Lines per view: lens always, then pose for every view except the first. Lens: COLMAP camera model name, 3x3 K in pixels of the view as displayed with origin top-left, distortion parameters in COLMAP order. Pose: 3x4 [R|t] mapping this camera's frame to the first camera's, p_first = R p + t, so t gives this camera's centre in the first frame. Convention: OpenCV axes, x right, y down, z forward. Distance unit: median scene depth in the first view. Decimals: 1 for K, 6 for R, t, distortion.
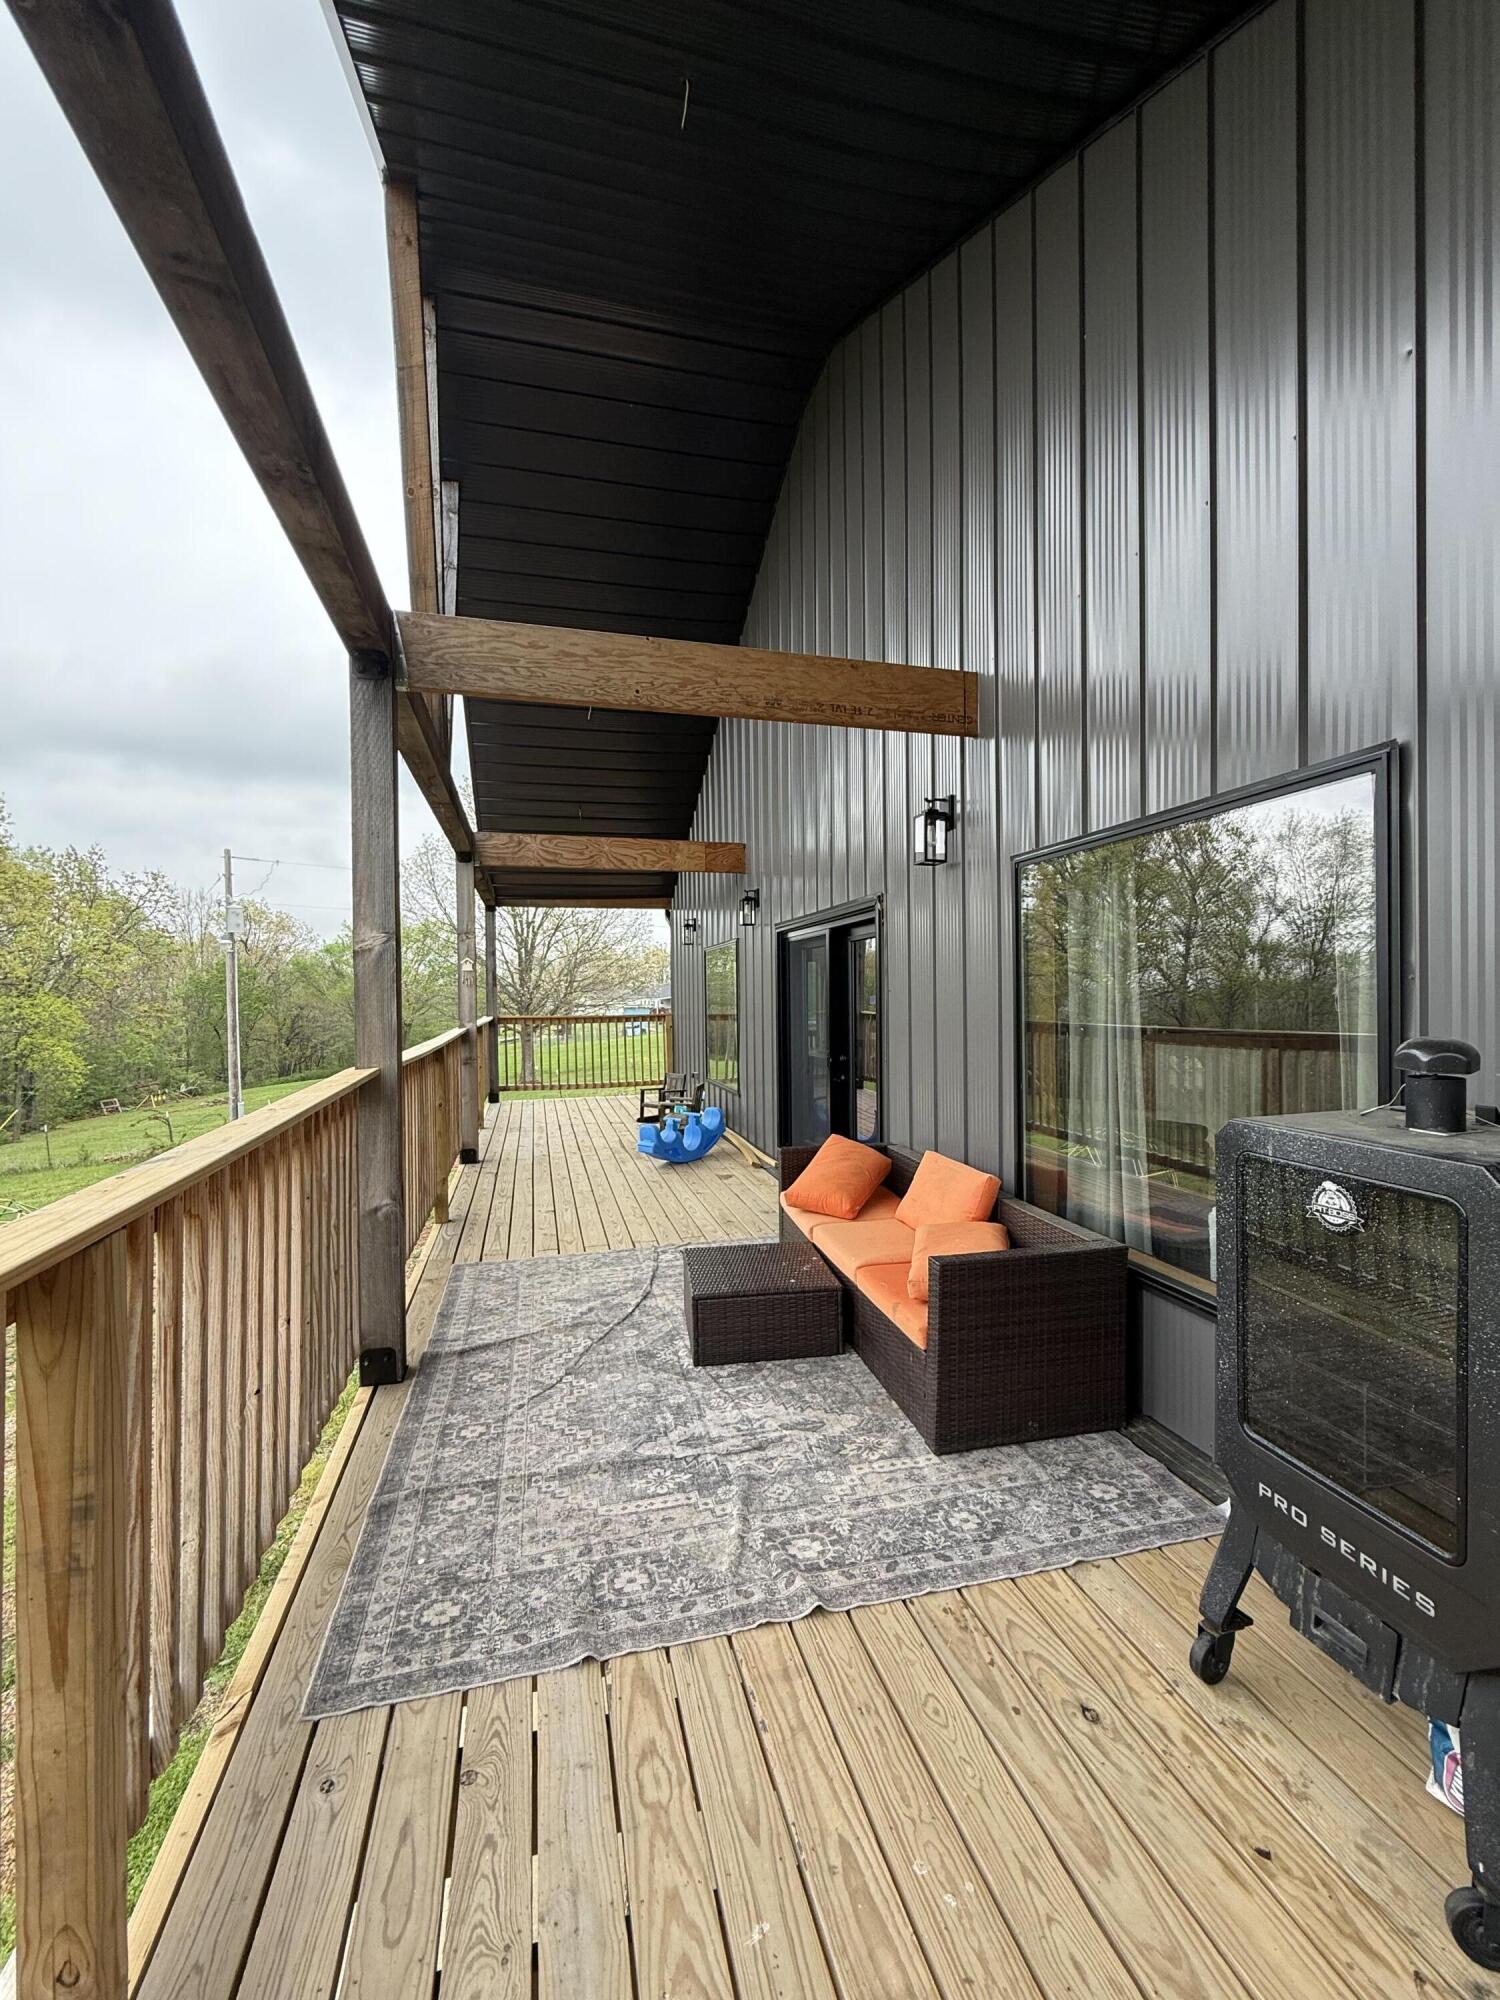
lens RADIAL K [[777.8, 0, 750.0], [0, 777.8, 1000.0], [0, 0, 1]] dist [-0.006397, -0.000048]
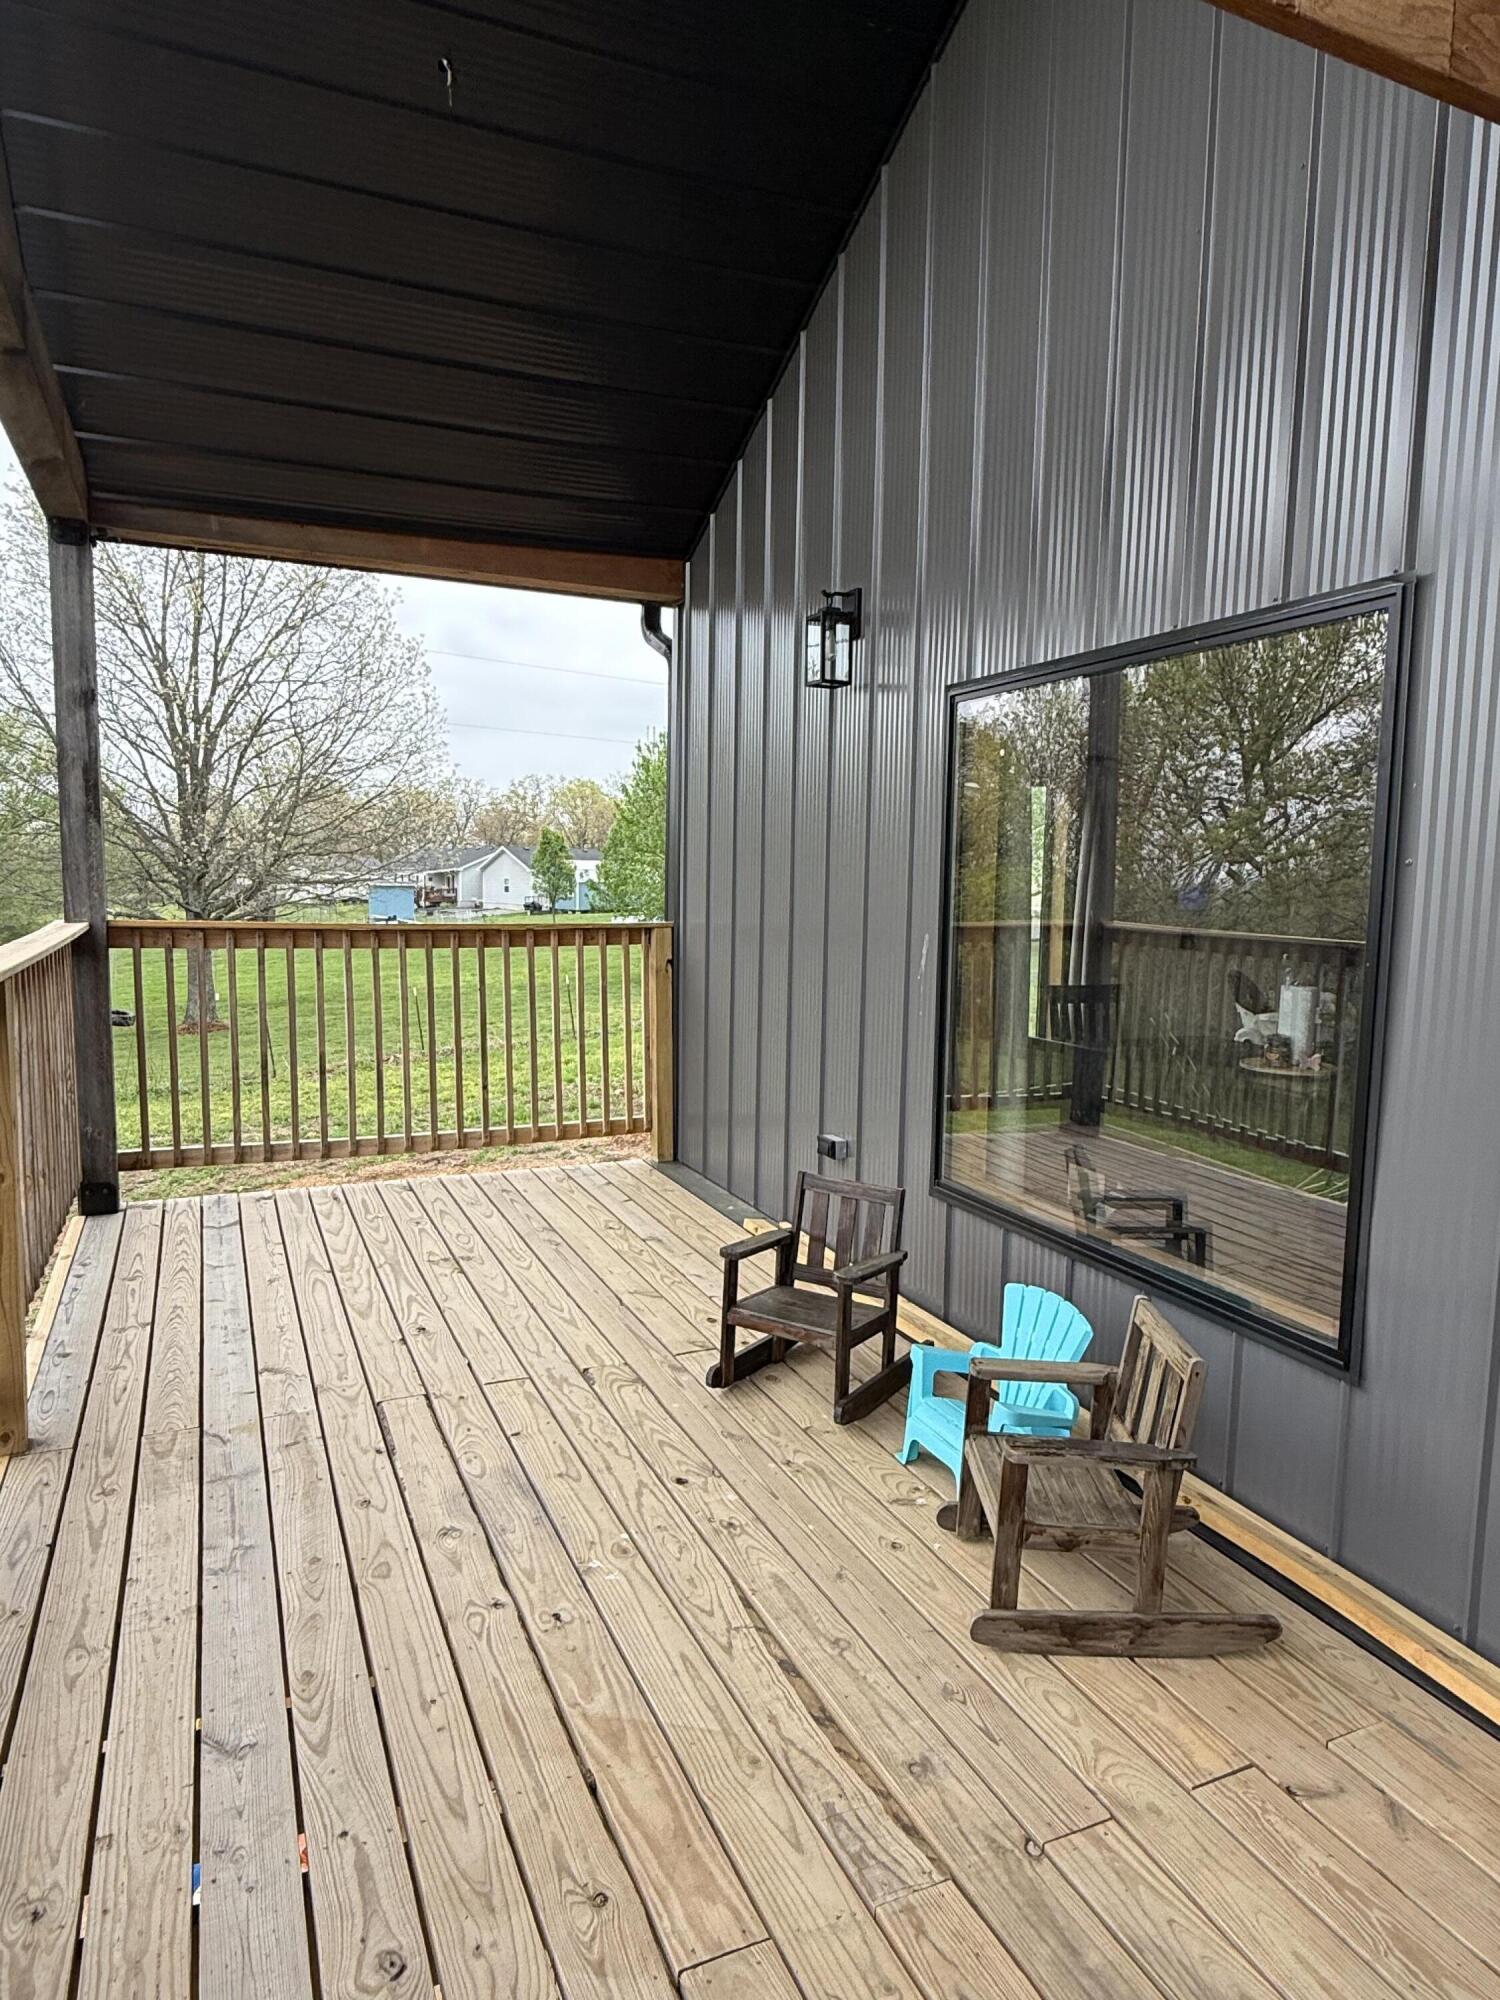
lens RADIAL K [[1232.9, 0, 750.0], [0, 1232.9, 1000.0], [0, 0, 1]] dist [-0.004583, -0.000799]
pose [[0.989521, 0.011324, 0.143945, -0.143393], [-0.024886, 0.995376, 0.092772, 0.001977], [-0.142229, -0.095382, 0.985227, 0.478474]]
